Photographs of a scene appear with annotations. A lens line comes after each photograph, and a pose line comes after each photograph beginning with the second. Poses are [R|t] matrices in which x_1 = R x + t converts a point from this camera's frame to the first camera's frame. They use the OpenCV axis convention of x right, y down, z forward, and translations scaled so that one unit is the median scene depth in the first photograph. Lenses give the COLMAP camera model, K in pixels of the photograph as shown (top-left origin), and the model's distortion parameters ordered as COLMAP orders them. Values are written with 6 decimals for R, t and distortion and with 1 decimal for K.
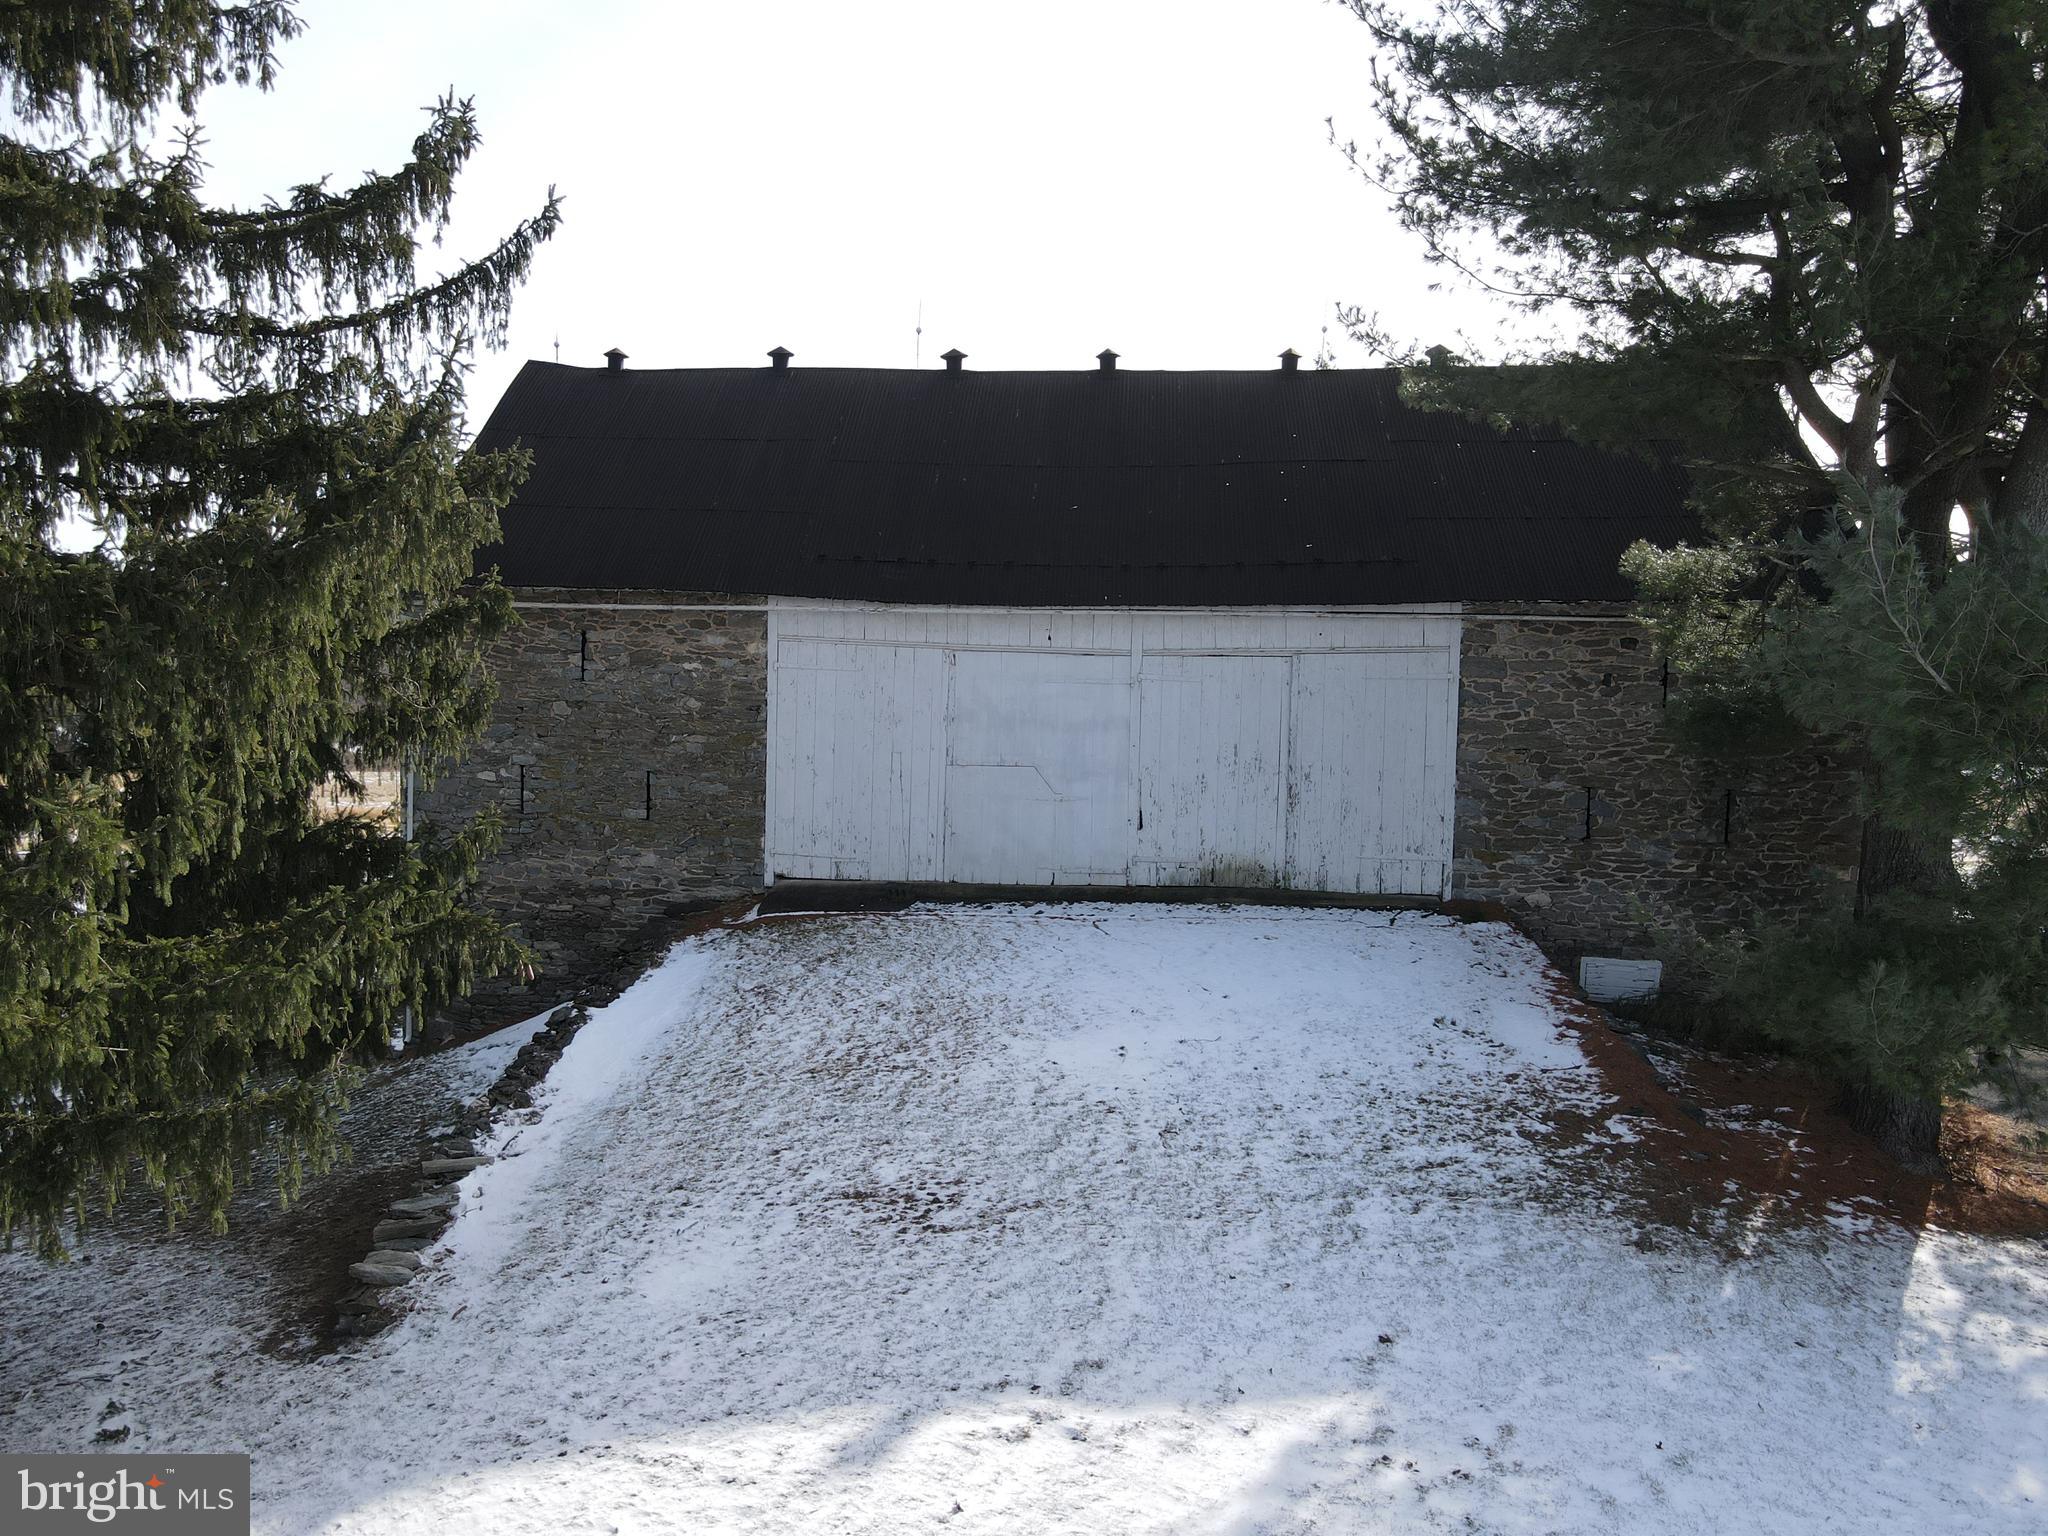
lens RADIAL K [[1498.6, 0, 1024.0], [0, 1498.6, 768.0], [0, 0, 1]] dist [-0.002096, 0.025377]
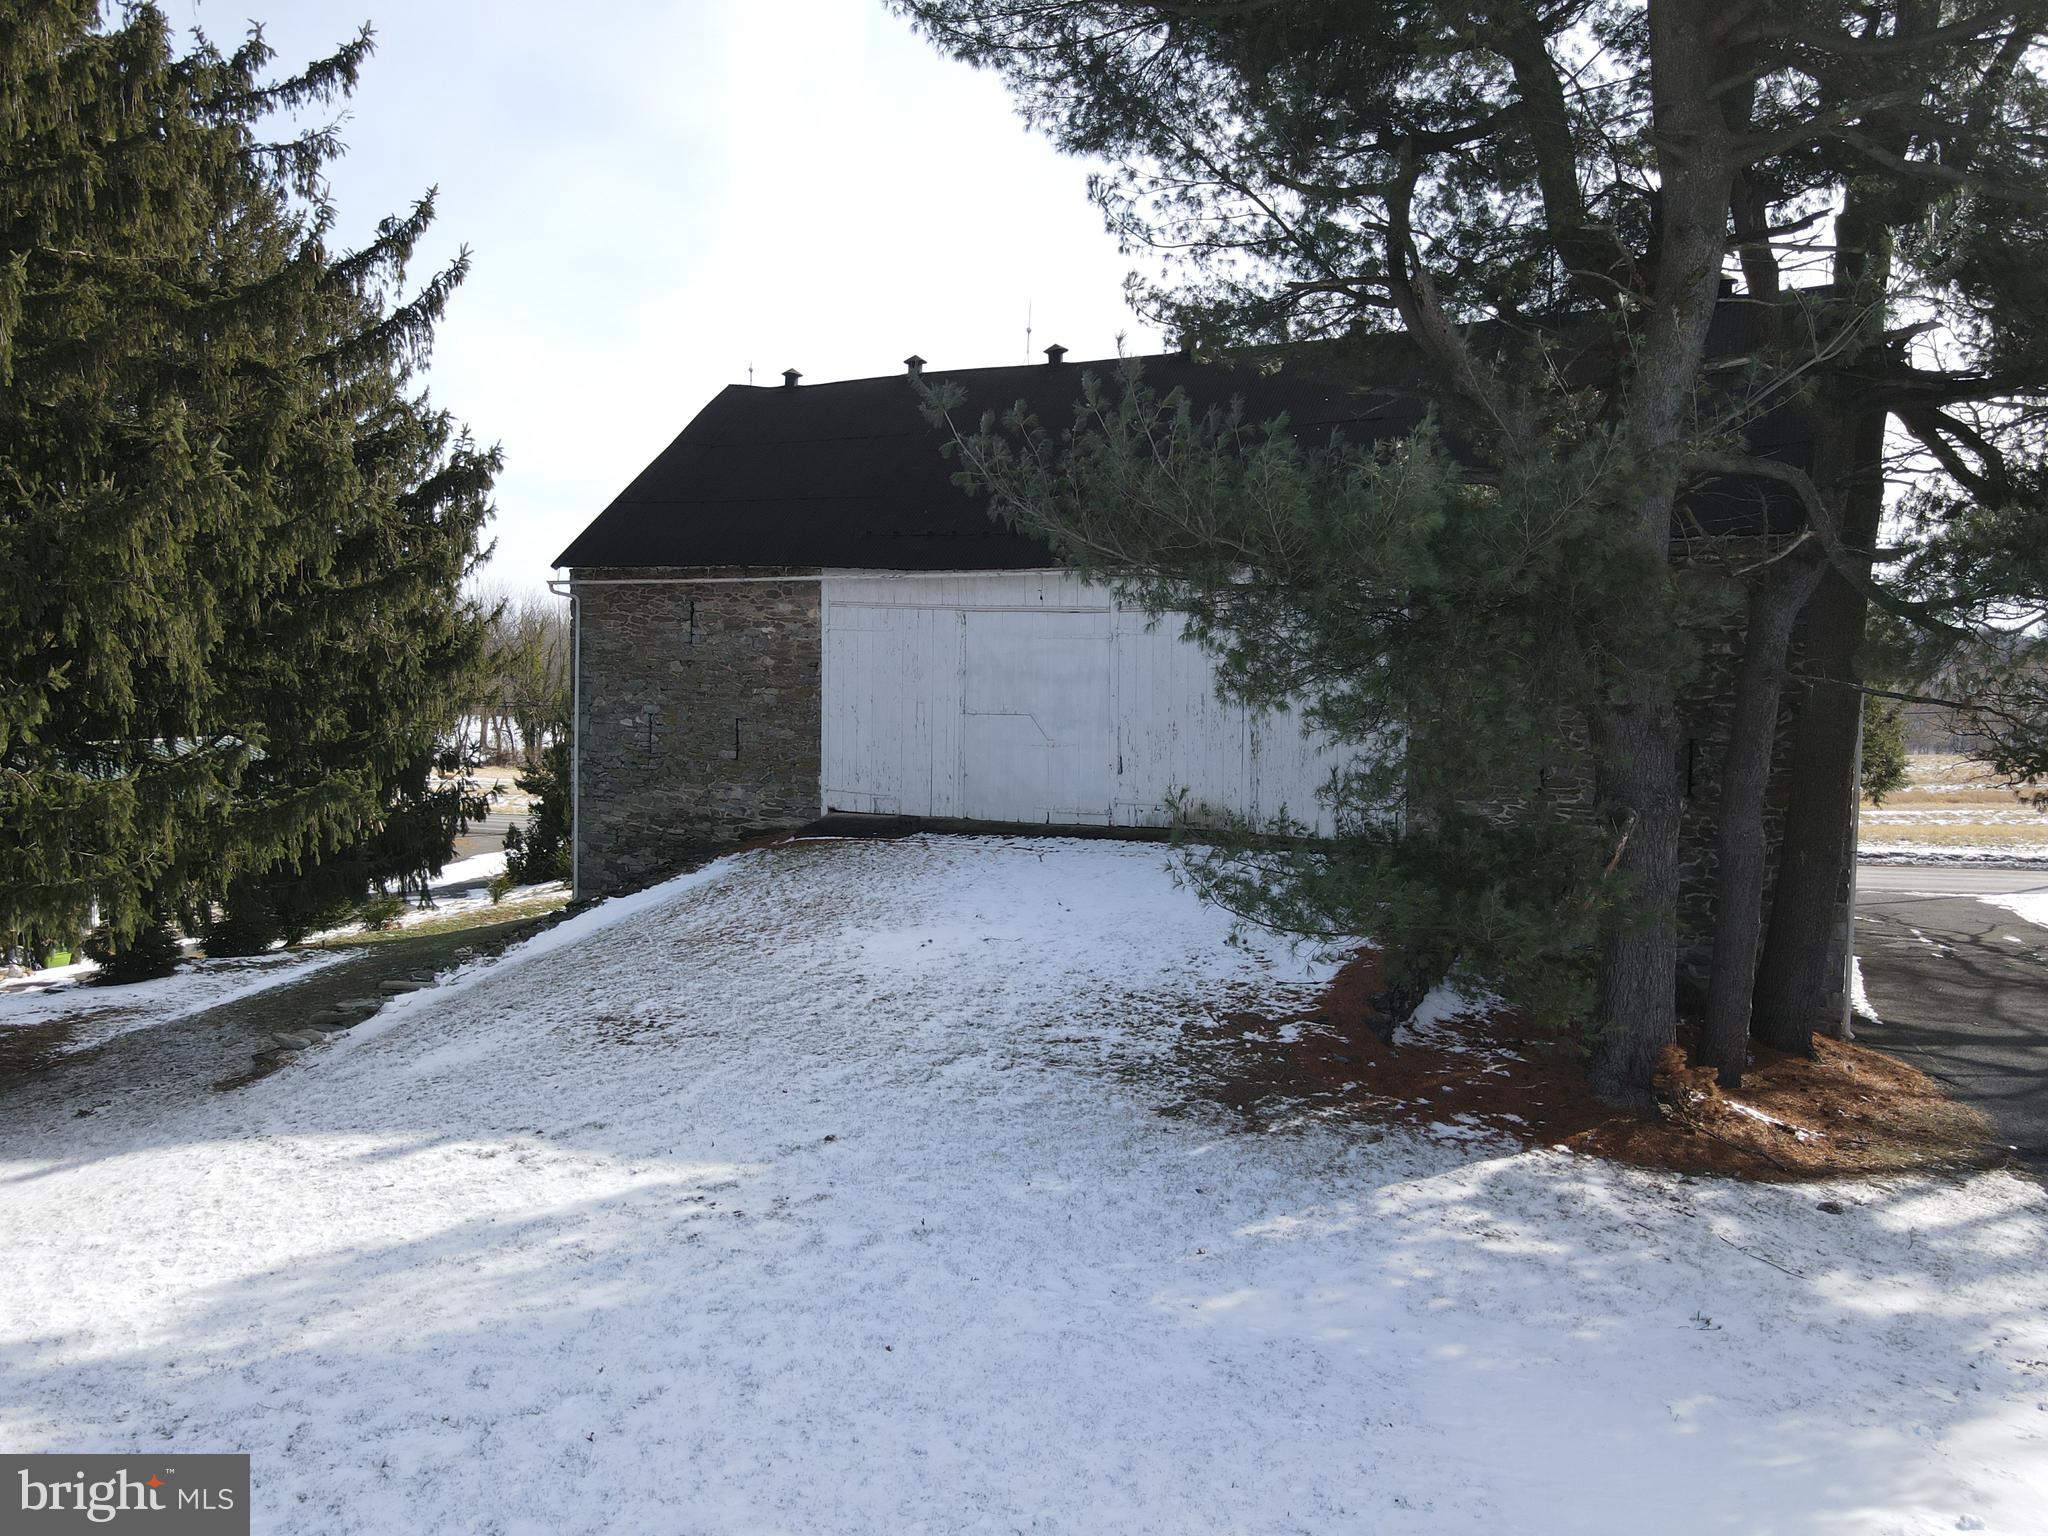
lens RADIAL K [[1498.6, 0, 1024.0], [0, 1498.6, 768.0], [0, 0, 1]] dist [-0.002096, 0.025377]
pose [[0.930846, 0.016944, -0.365019, 0.402000], [-0.021094, 0.999750, -0.007386, 0.045804], [0.364802, 0.014575, 0.930971, -0.027327]]
